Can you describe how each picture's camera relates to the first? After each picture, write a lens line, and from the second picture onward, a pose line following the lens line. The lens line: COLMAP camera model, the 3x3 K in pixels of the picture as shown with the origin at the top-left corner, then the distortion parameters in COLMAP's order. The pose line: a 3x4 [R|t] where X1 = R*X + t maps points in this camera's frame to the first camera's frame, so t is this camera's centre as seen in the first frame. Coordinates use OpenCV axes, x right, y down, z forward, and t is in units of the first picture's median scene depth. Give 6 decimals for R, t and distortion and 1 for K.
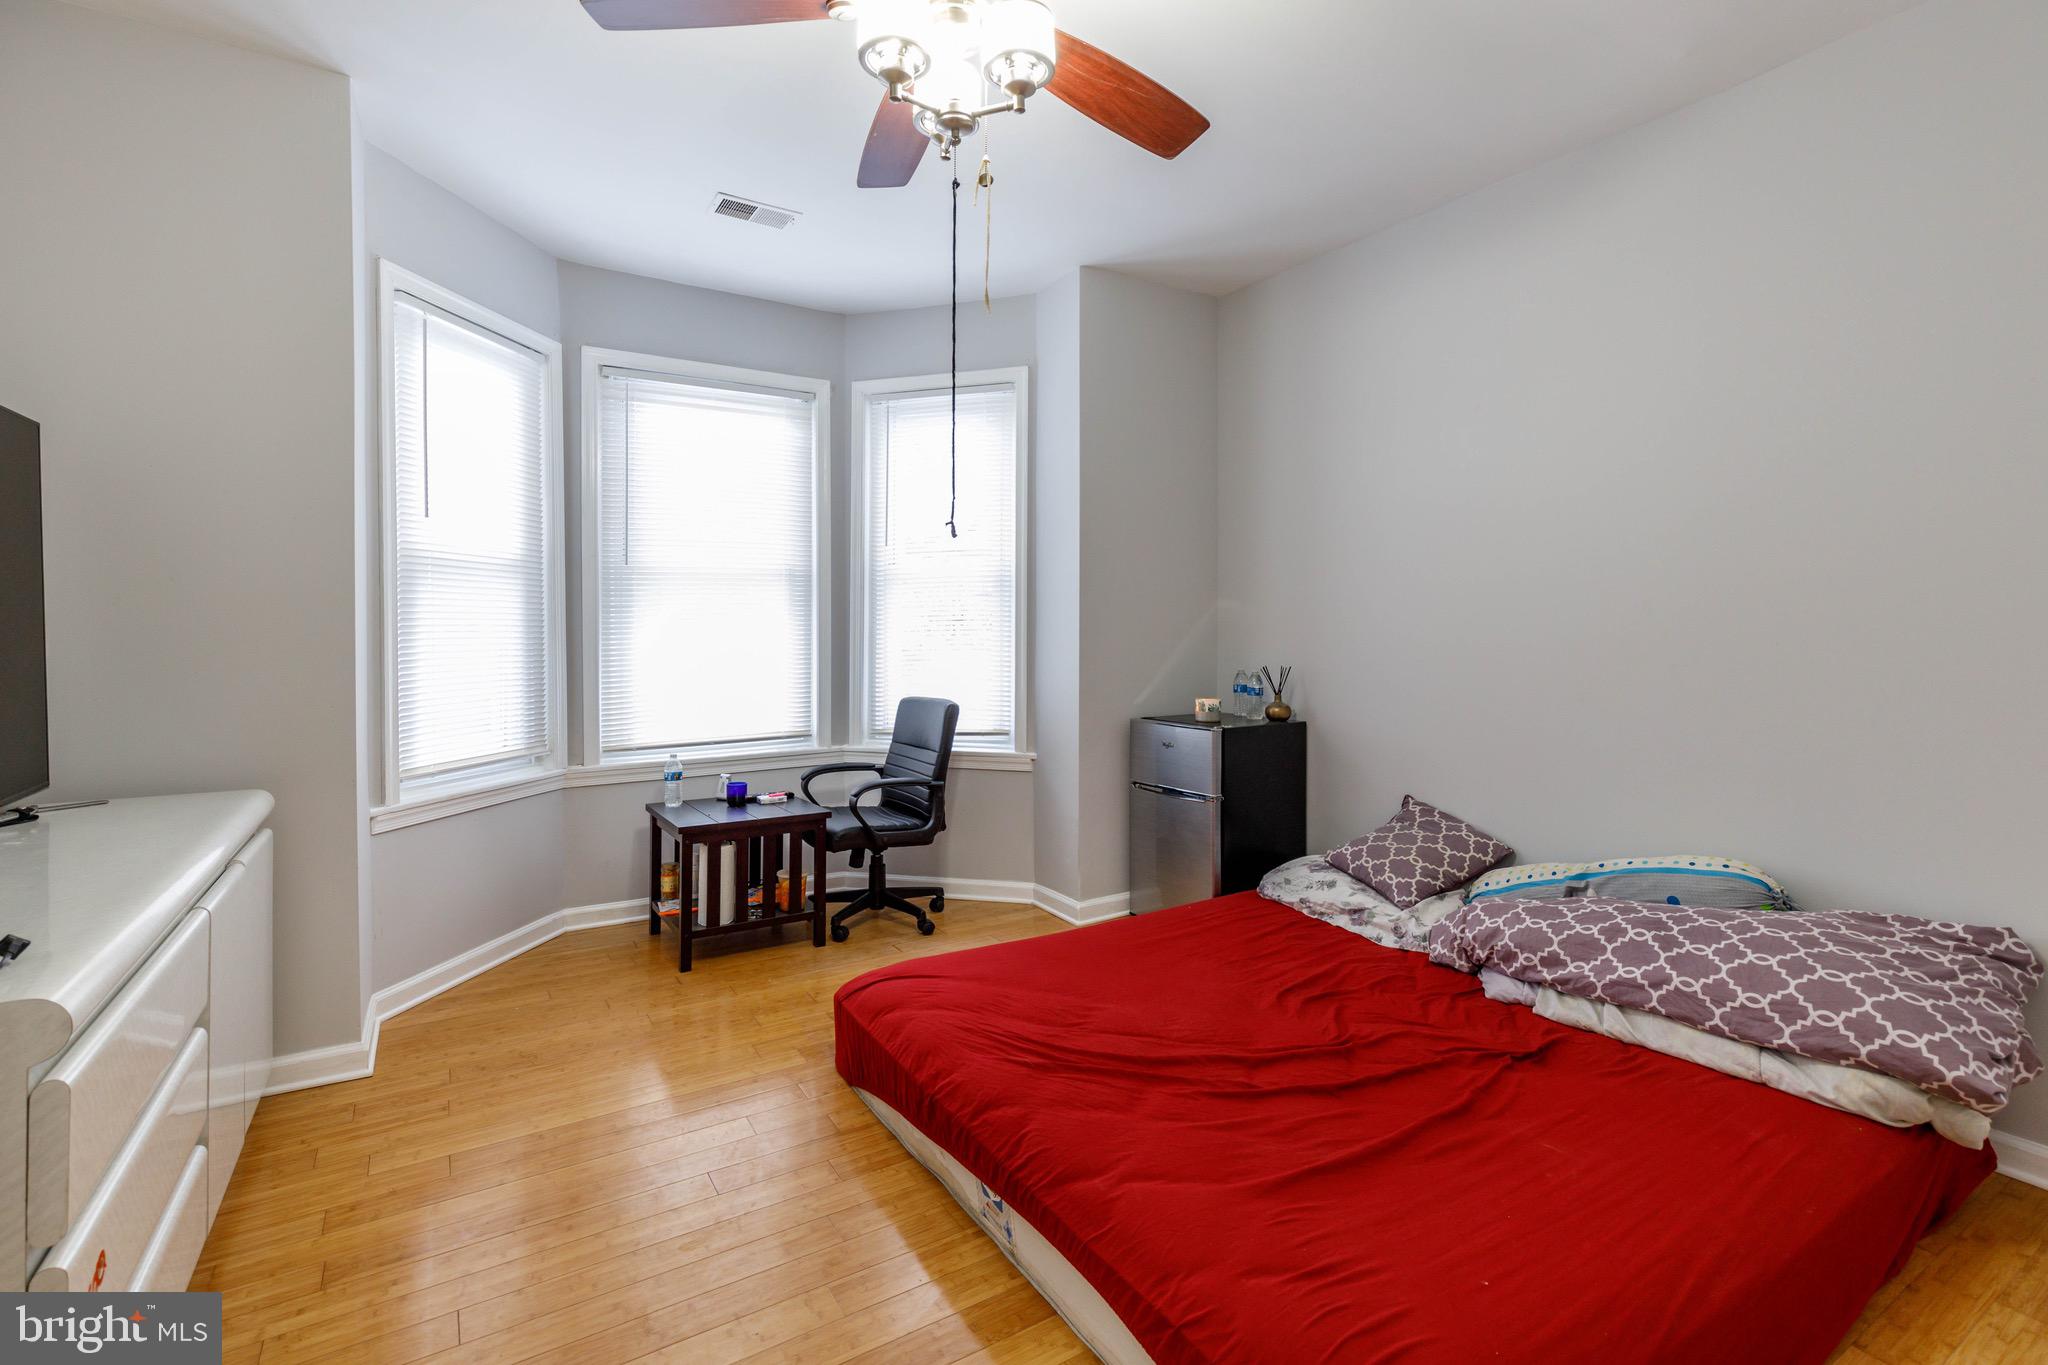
lens RADIAL K [[937.3, 0, 1025.6], [0, 937.3, 617.4], [0, 0, 1]] dist [0.005781, -0.000543]
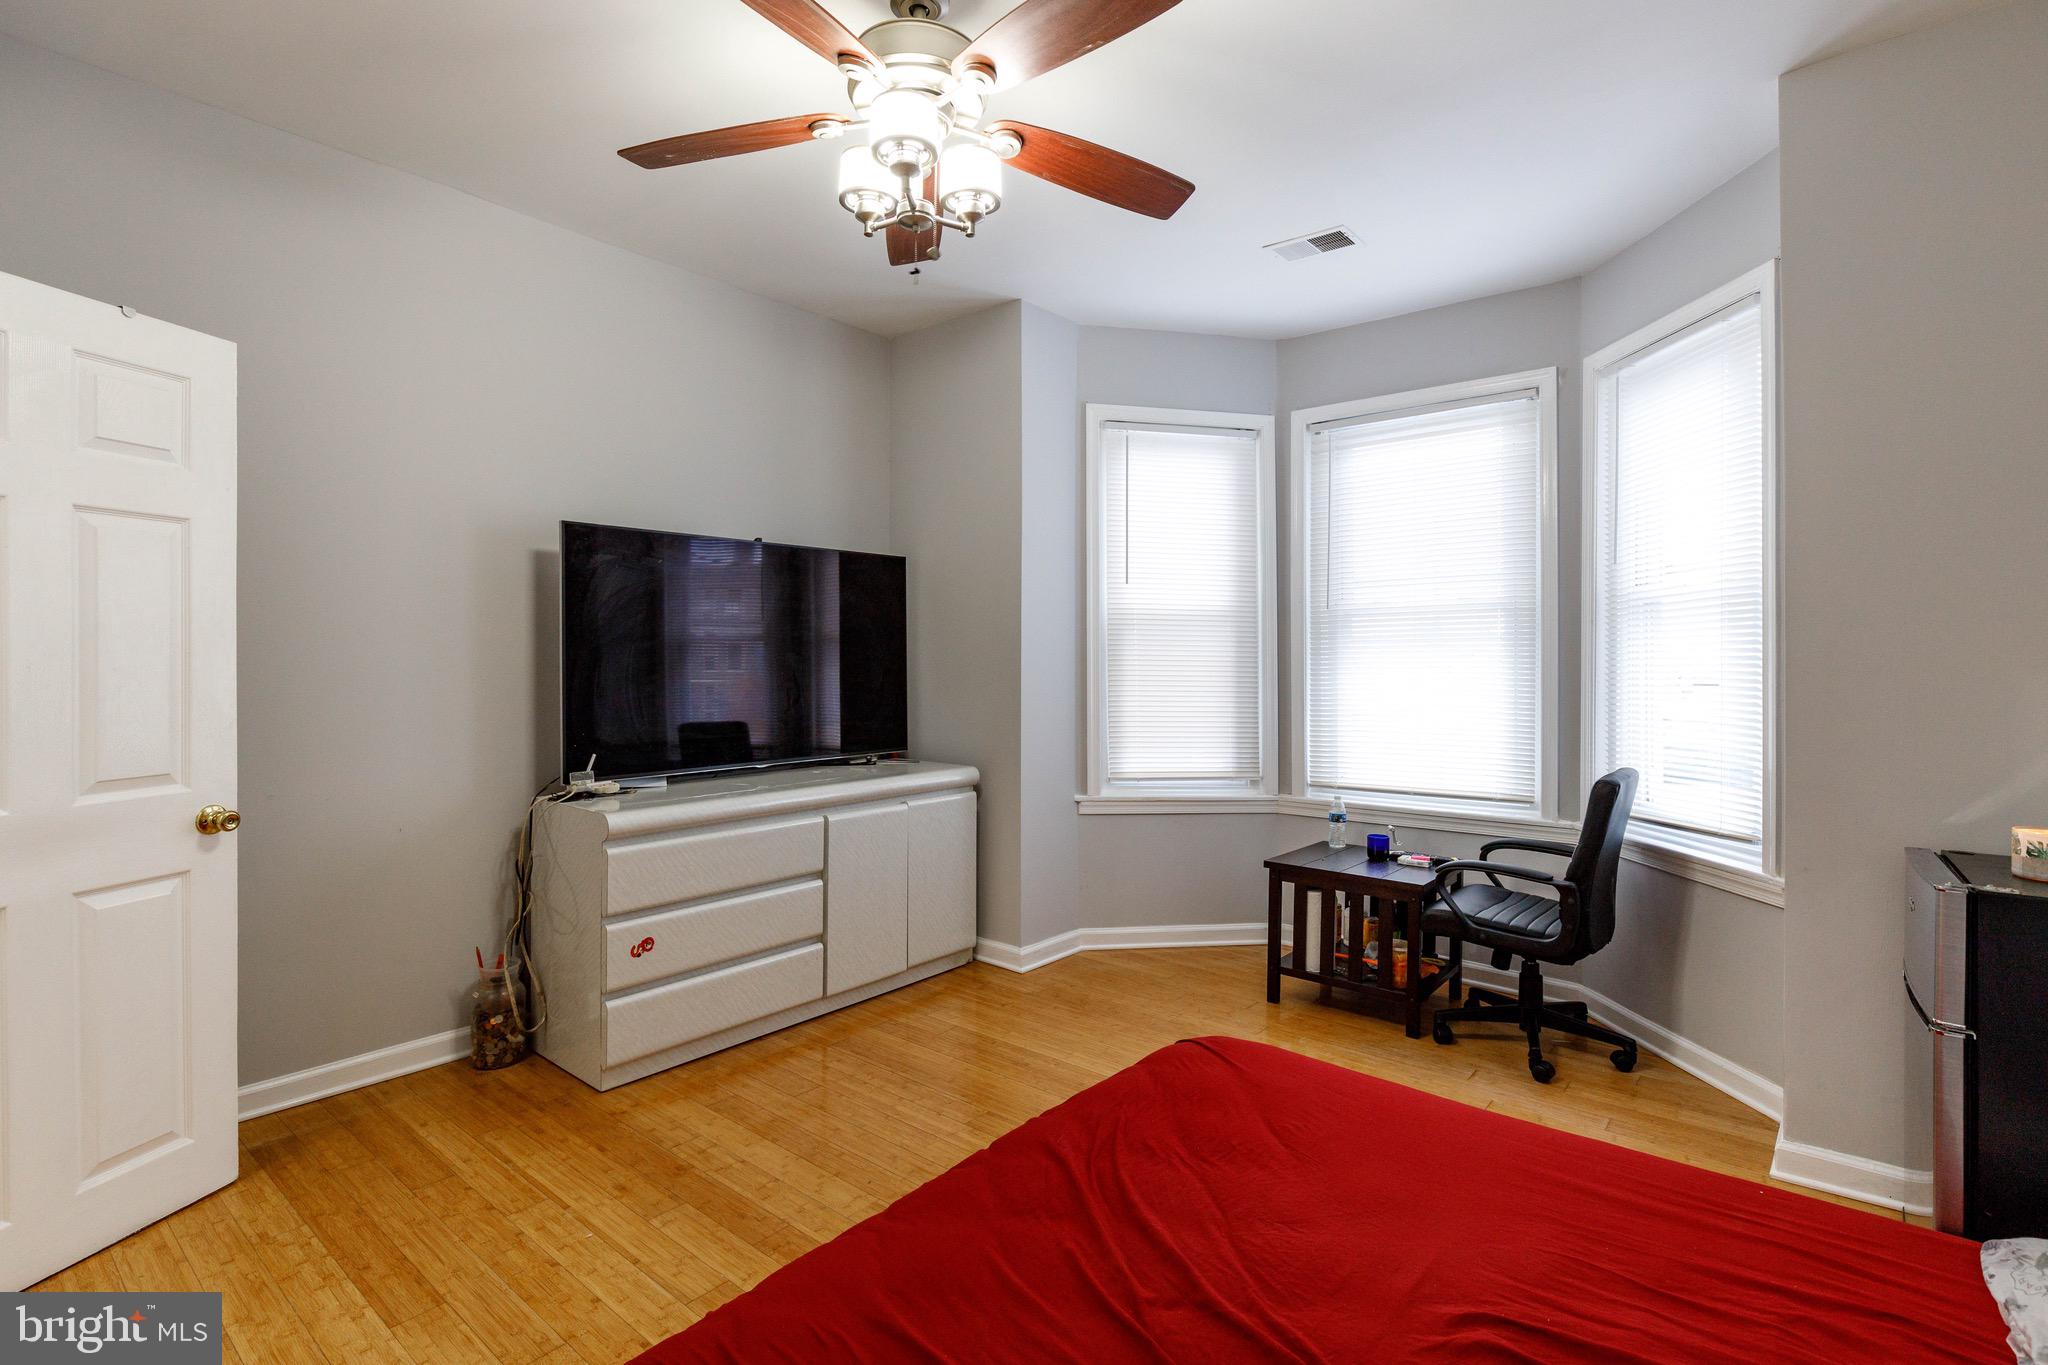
lens RADIAL K [[975.5, 0, 1025.1], [0, 975.5, 618.9], [0, 0, 1]] dist [0.001057, -0.000260]
pose [[0.312909, -0.035594, -0.949116, 0.518690], [0.003047, 0.999330, -0.036473, -0.006170], [0.949778, 0.008520, 0.312808, 0.355308]]
